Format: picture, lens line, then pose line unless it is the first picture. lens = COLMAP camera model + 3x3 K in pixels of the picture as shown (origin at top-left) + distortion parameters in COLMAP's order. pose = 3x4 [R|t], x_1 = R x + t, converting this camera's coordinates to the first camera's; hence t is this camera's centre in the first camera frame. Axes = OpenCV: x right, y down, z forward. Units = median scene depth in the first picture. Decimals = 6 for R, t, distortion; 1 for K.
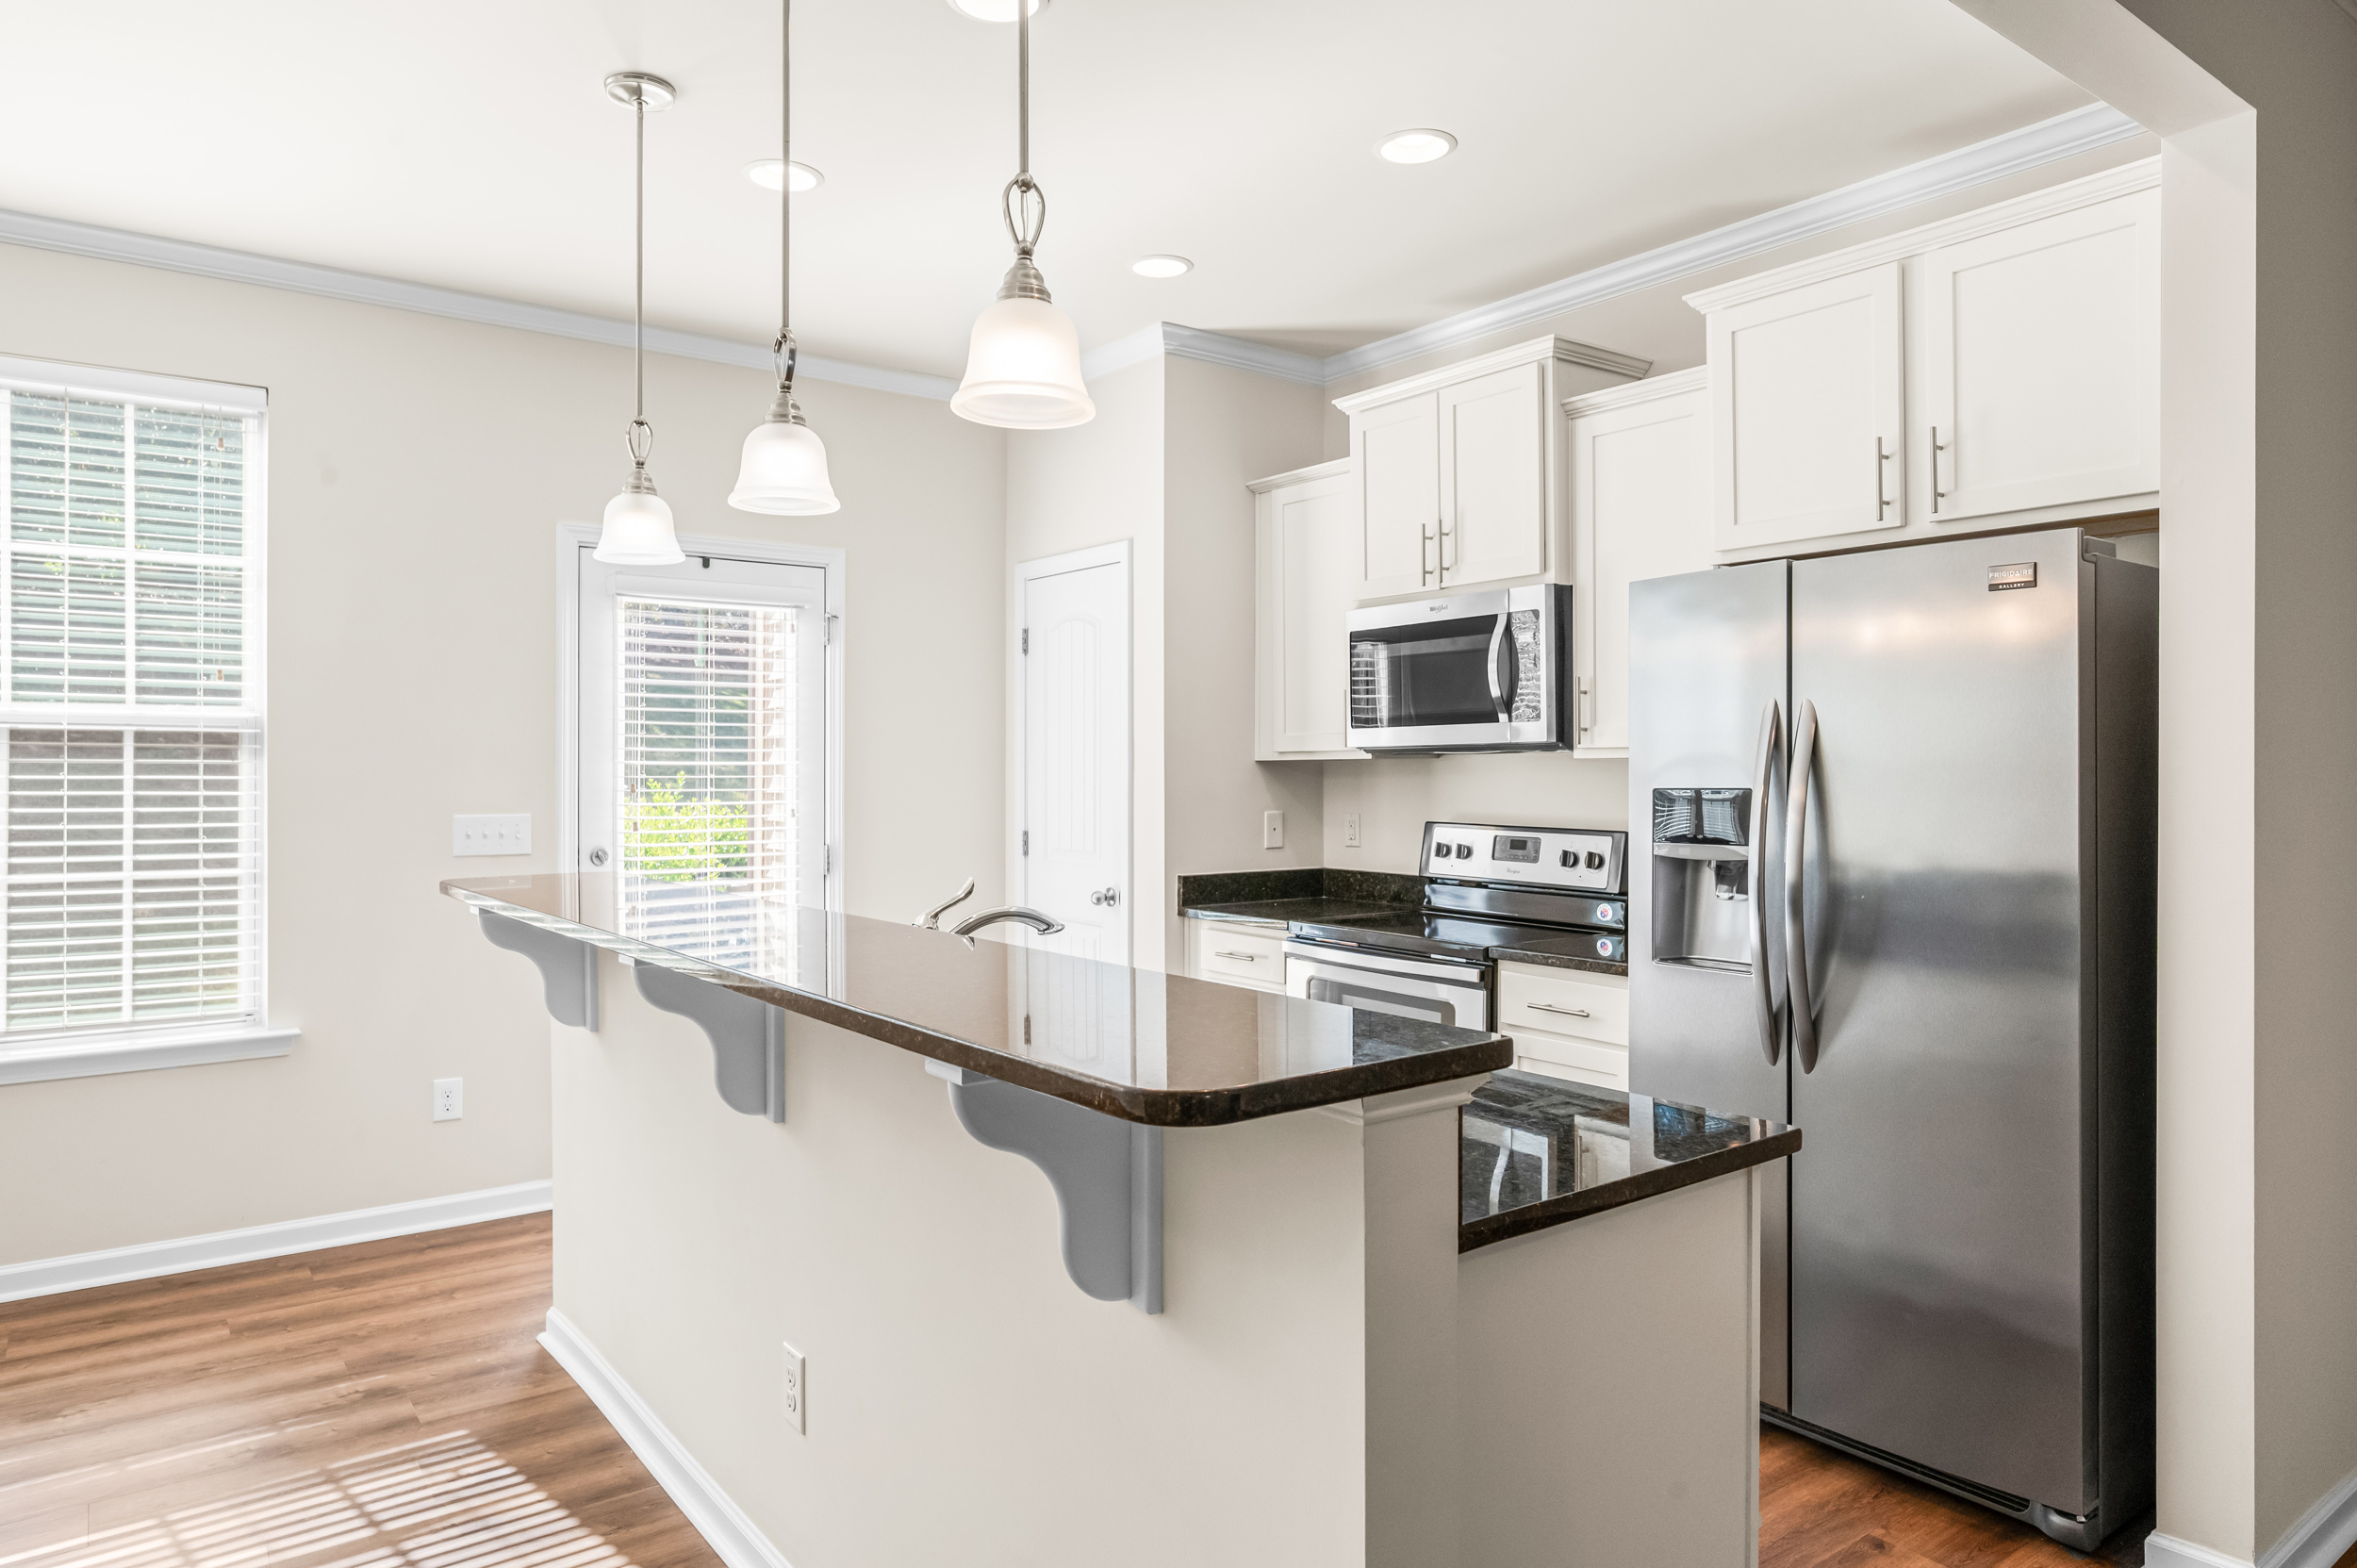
lens RADIAL K [[1450.4, 0, 1186.3], [0, 1450.4, 776.8], [0, 0, 1]] dist [-0.006845, 0.005206]
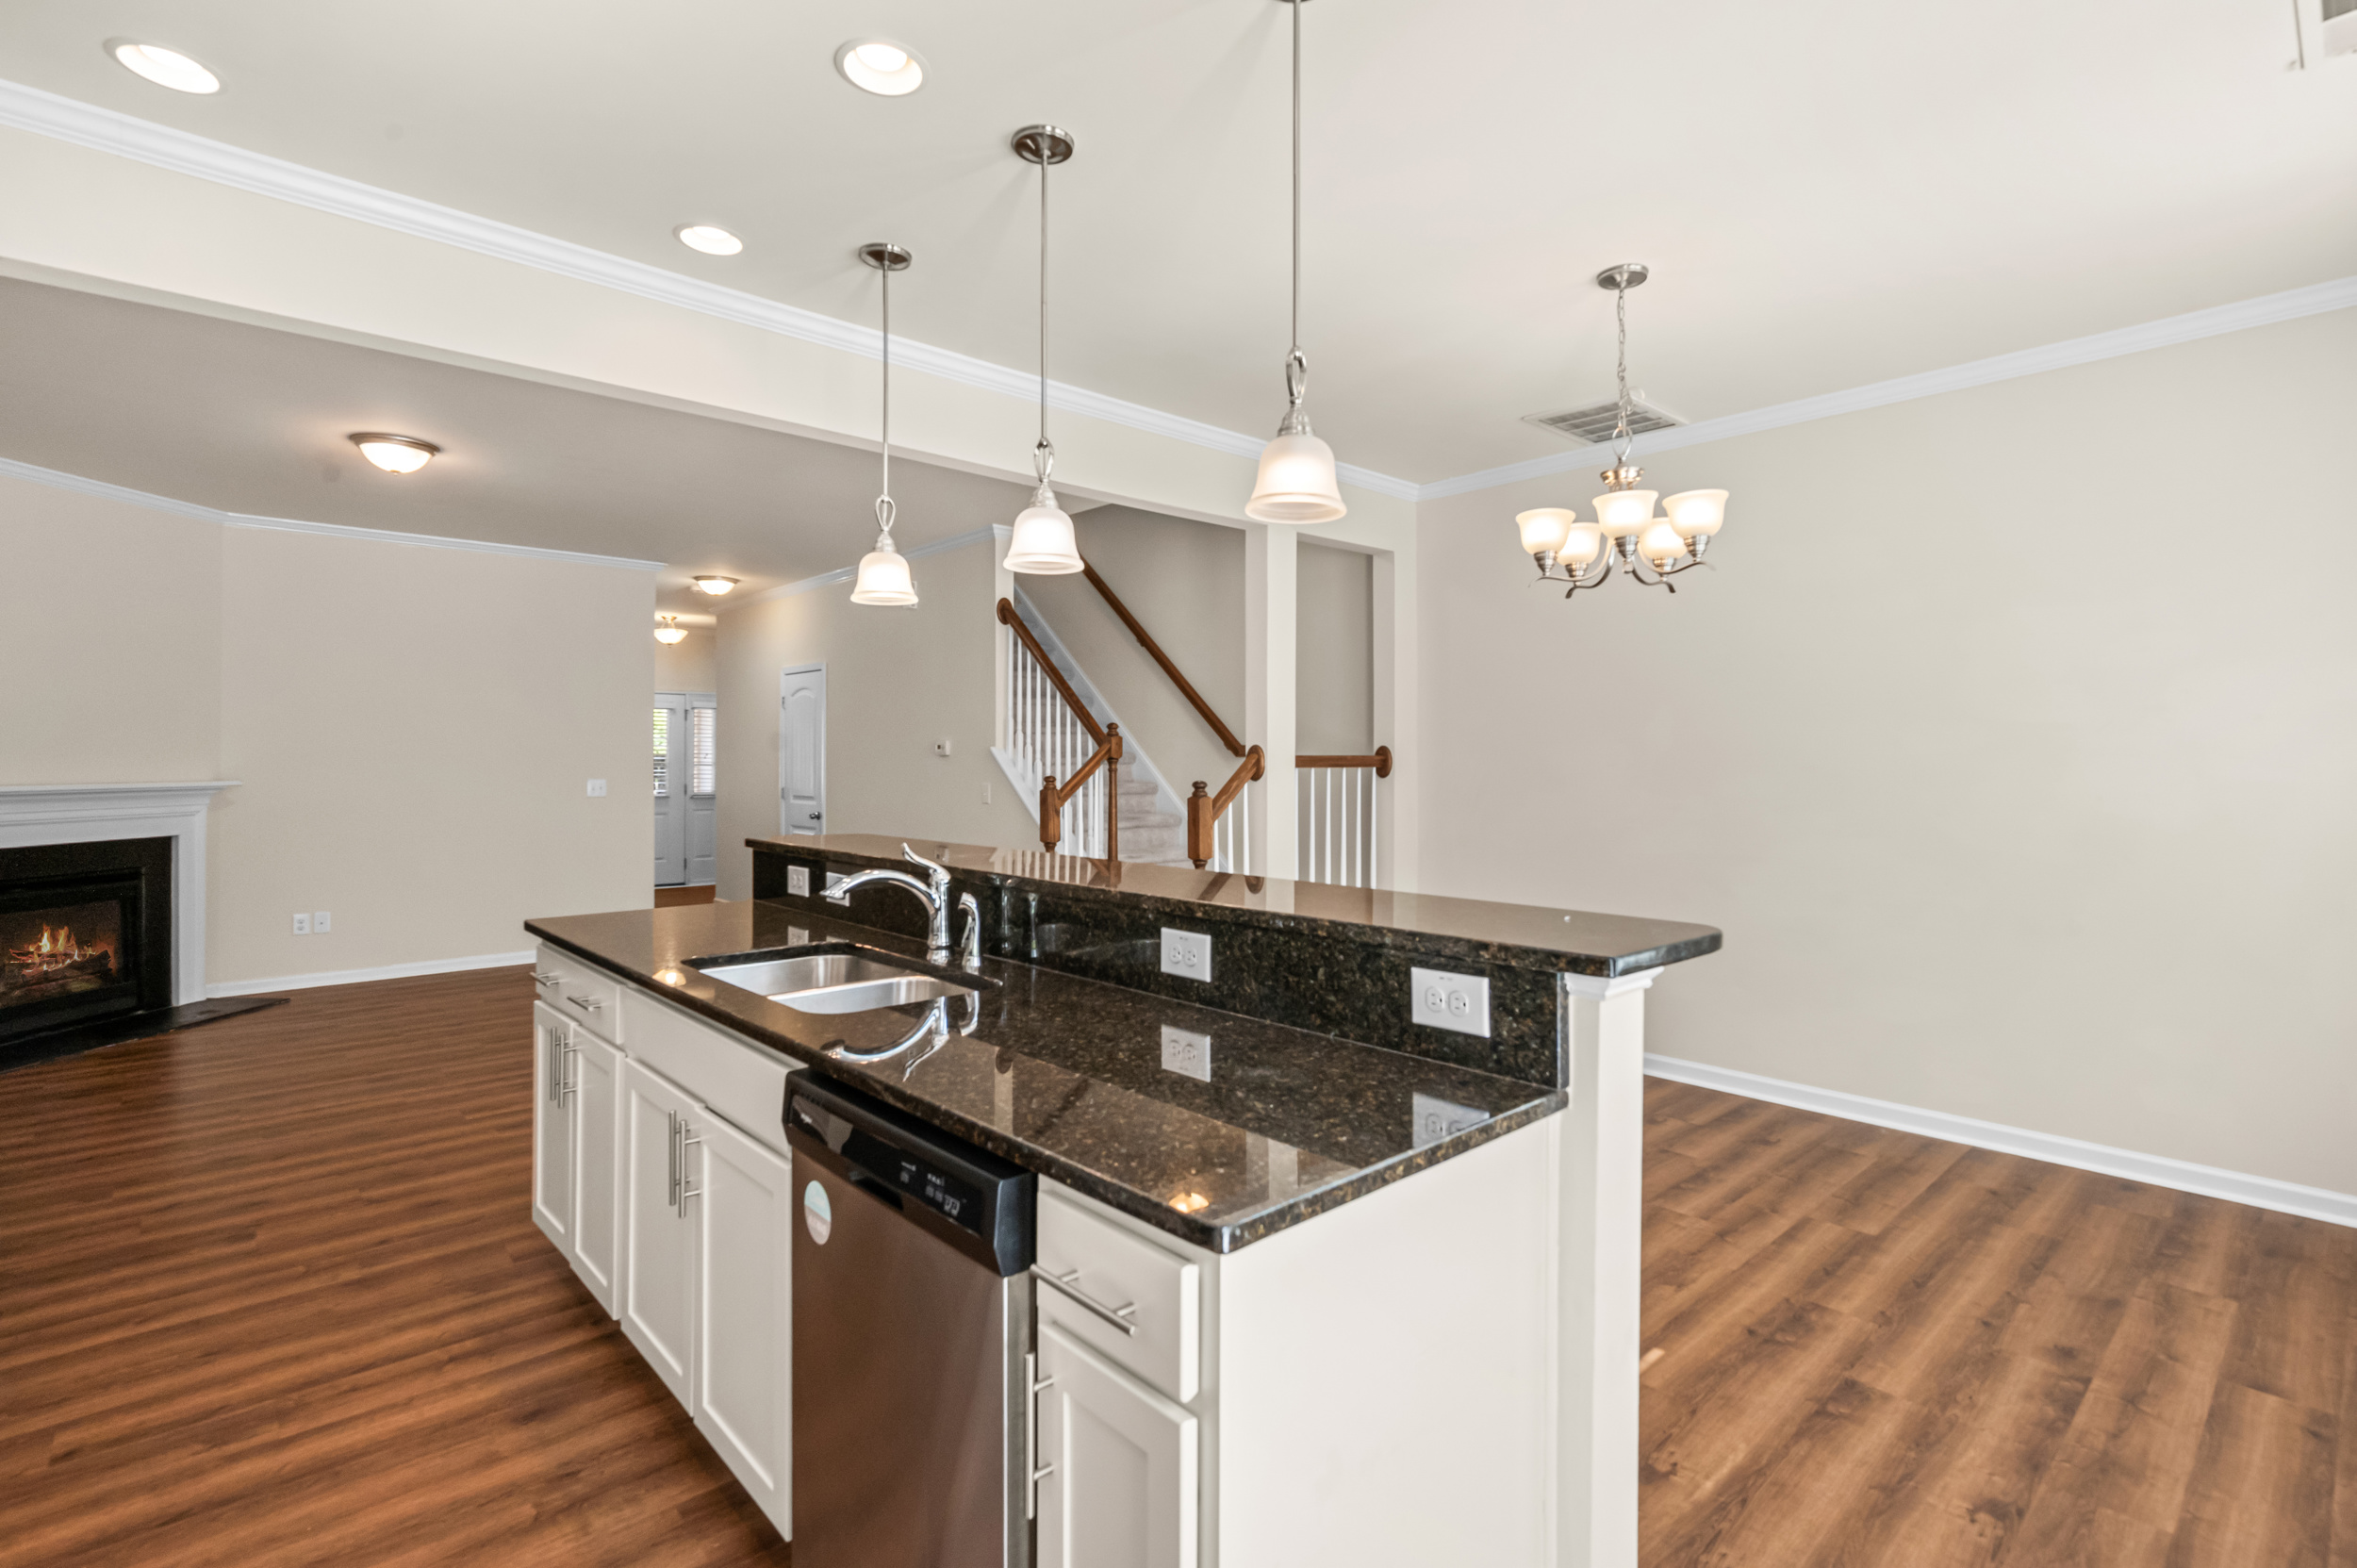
lens RADIAL K [[1095.6, 0, 1188.7], [0, 1095.6, 754.1], [0, 0, 1]] dist [0.001899, 0.000655]
pose [[-0.995776, -0.001702, -0.091798, -0.193096], [-0.001624, 0.999998, -0.000927, -0.004724], [0.091799, -0.000774, -0.995777, 1.234608]]
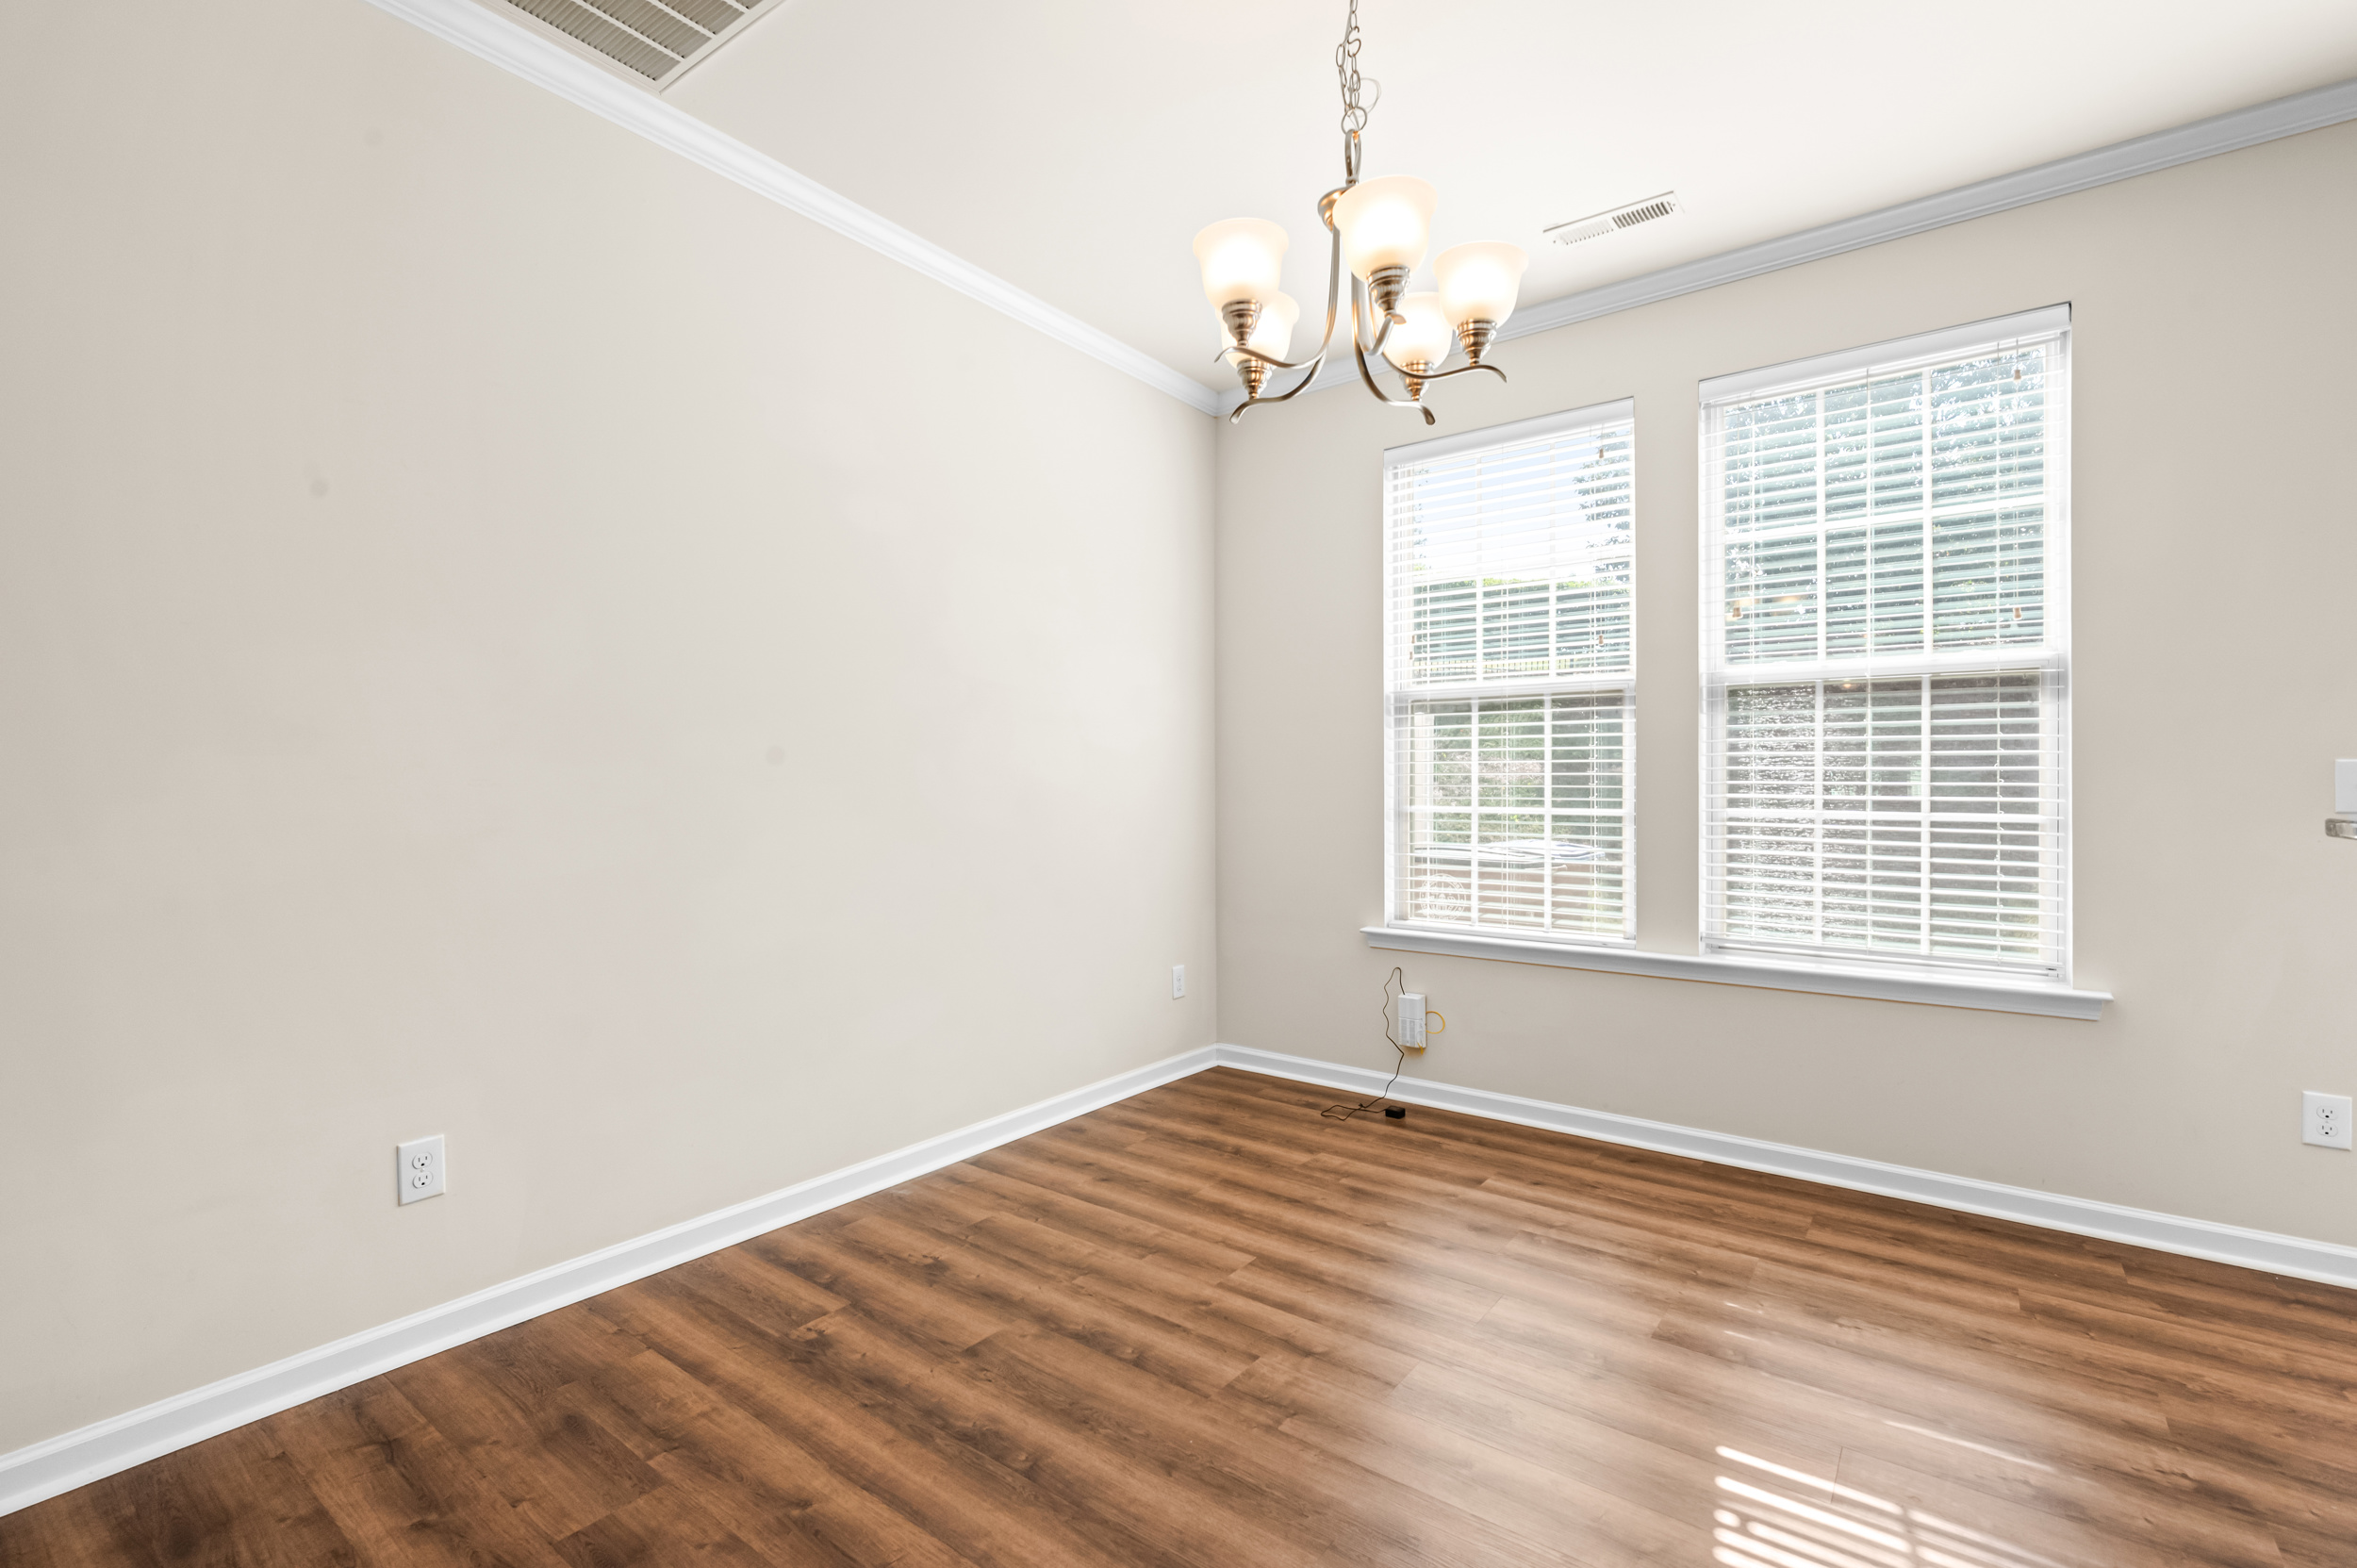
lens RADIAL K [[1034.4, 0, 1179.8], [0, 1034.4, 781.6], [0, 0, 1]] dist [-0.000896, -0.000960]
pose [[0.271357, -0.005316, -0.962464, -0.151722], [-0.004527, 0.999967, -0.006799, 0.049986], [0.962468, 0.006202, 0.271324, 0.269377]]
